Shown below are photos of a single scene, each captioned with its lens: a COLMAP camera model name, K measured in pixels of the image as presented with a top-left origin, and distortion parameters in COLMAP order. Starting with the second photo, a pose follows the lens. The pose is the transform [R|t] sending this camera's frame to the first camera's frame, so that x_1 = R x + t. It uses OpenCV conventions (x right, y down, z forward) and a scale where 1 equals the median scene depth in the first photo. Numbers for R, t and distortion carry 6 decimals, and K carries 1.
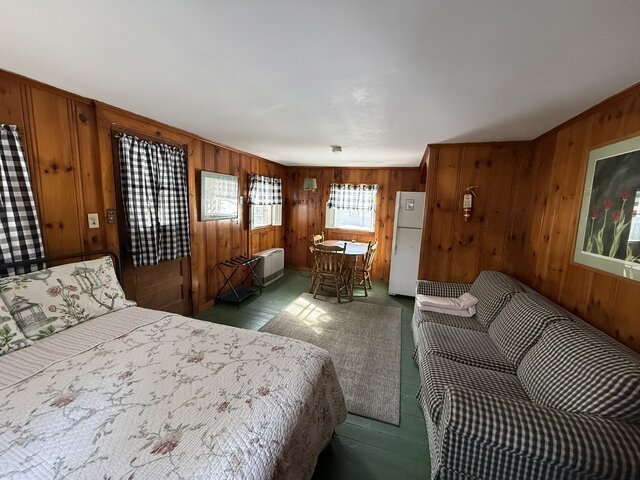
lens RADIAL K [[254.3, 0, 319.8], [0, 254.3, 238.9], [0, 0, 1]] dist [0.000681, -0.000028]
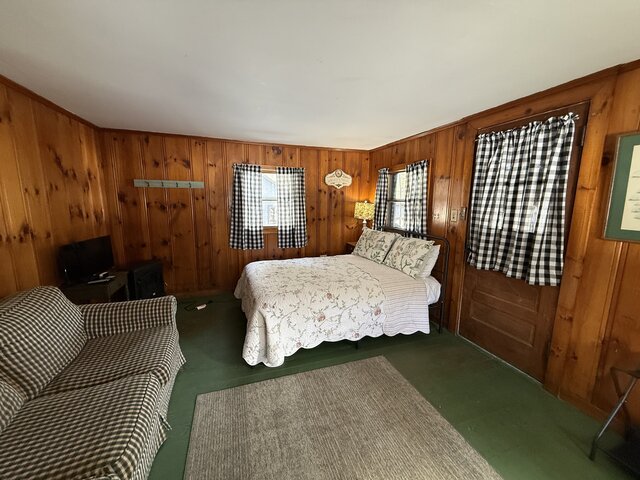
lens RADIAL K [[254.3, 0, 319.8], [0, 254.3, 238.9], [0, 0, 1]] dist [0.000681, -0.000028]
pose [[-0.790702, 0.050459, -0.610118, 0.461671], [-0.126918, 0.961435, 0.243997, -0.199924], [0.598901, 0.270364, -0.753804, 1.707075]]
